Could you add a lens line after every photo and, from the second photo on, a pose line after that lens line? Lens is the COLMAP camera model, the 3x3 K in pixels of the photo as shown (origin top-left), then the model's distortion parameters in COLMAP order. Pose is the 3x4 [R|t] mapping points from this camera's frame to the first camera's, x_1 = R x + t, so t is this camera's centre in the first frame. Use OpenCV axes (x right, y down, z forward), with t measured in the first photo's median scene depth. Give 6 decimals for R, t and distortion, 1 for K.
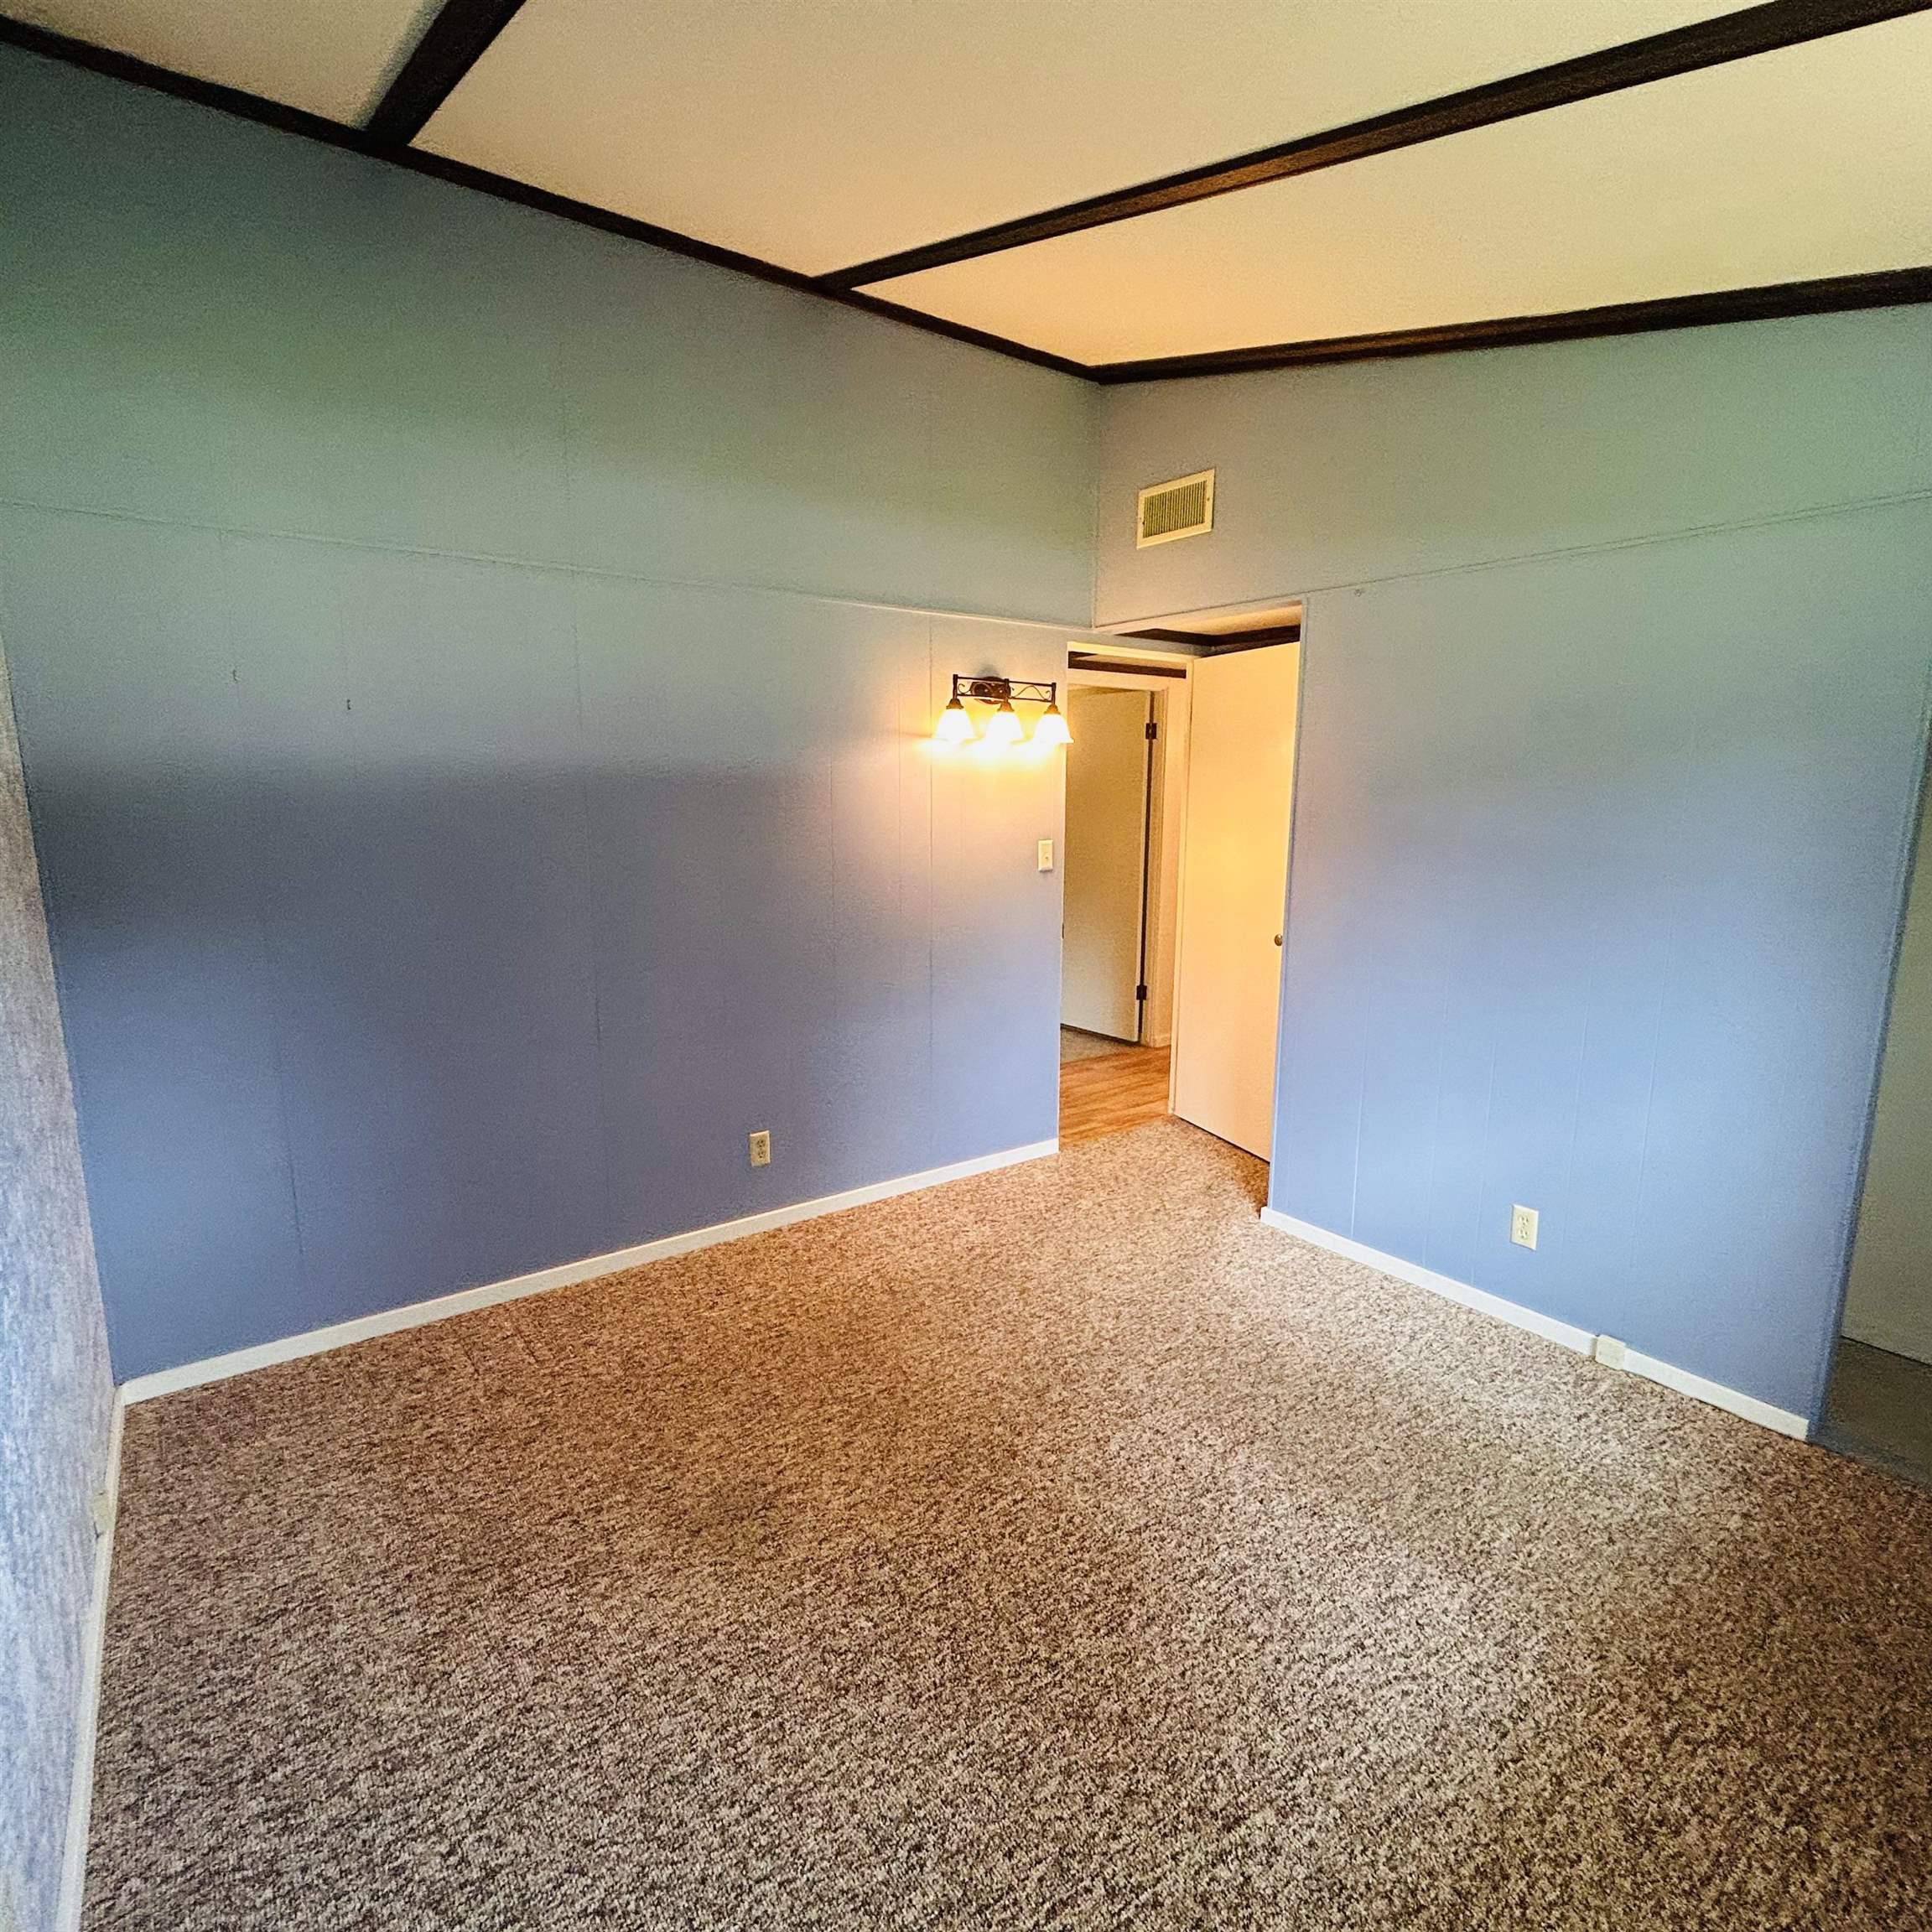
lens RADIAL K [[1046.9, 0, 966.0], [0, 1046.9, 966.0], [0, 0, 1]] dist [-0.002276, 0.010821]
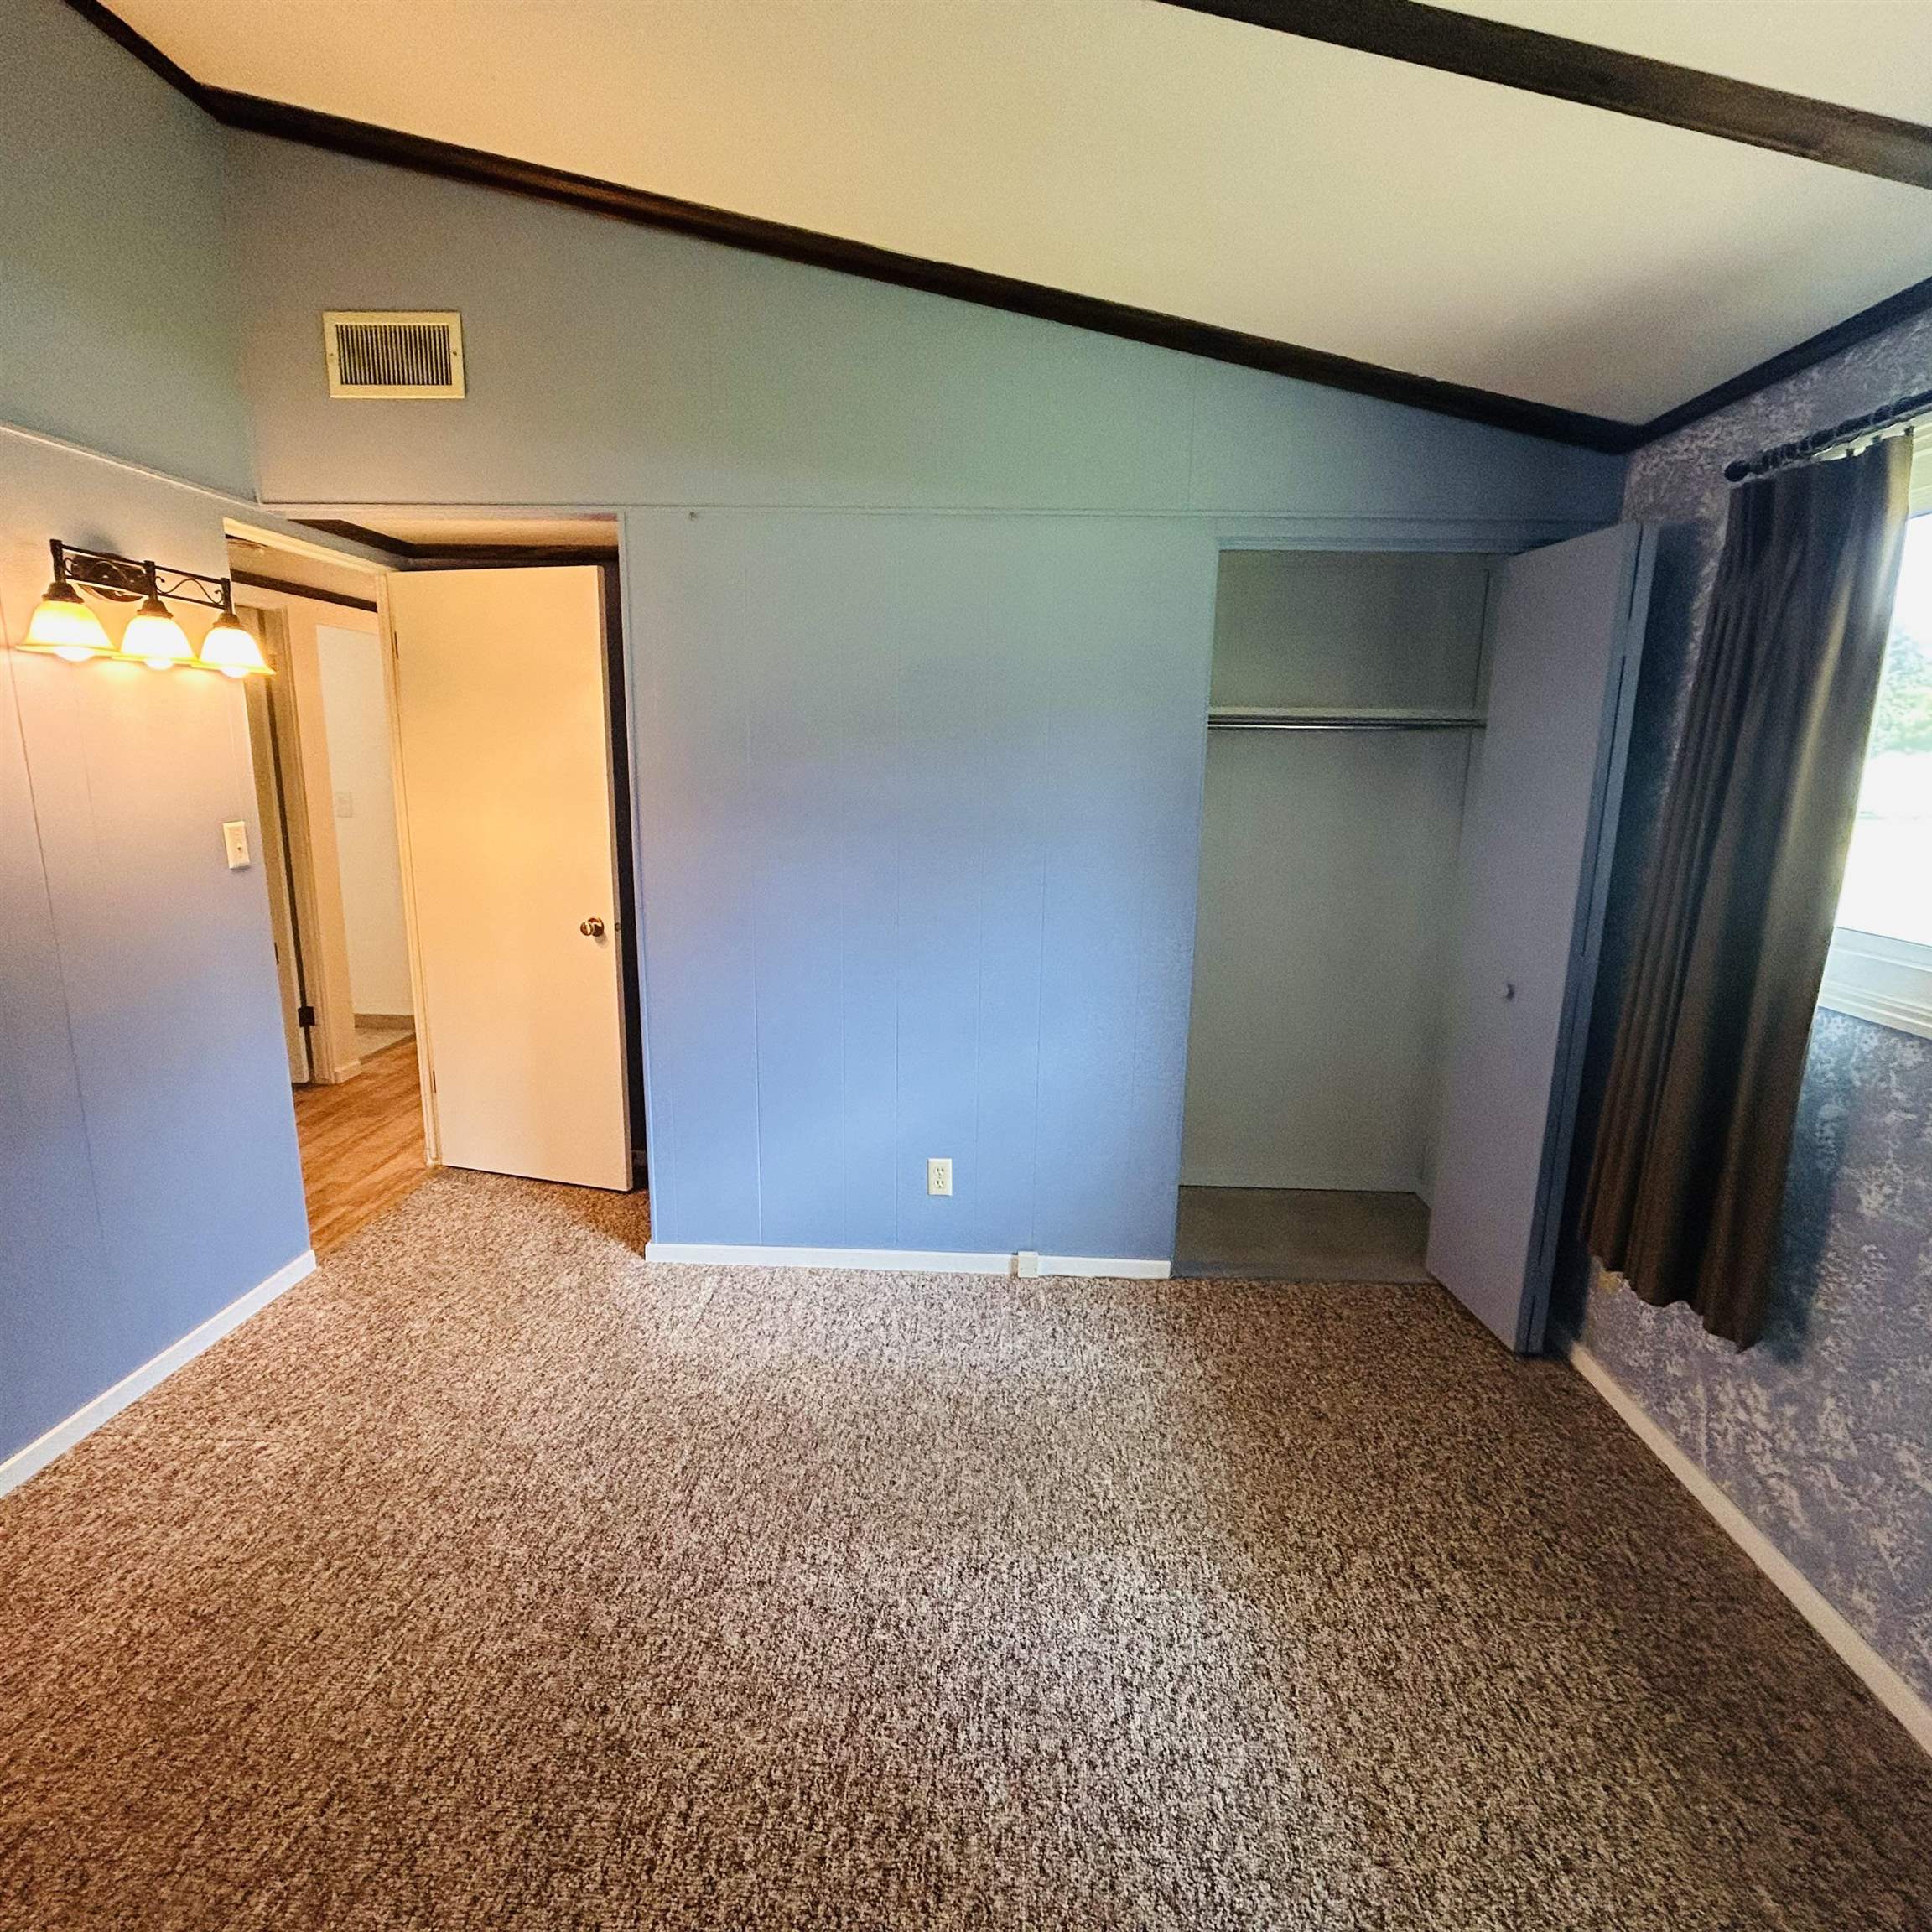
lens RADIAL K [[1054.4, 0, 966.6], [0, 1054.4, 957.9], [0, 0, 1]] dist [-0.004663, 0.010299]
pose [[0.633487, -0.146419, 0.759773, -0.268449], [0.122541, 0.988525, 0.088330, -0.067539], [-0.763988, 0.037148, 0.644160, 0.402580]]
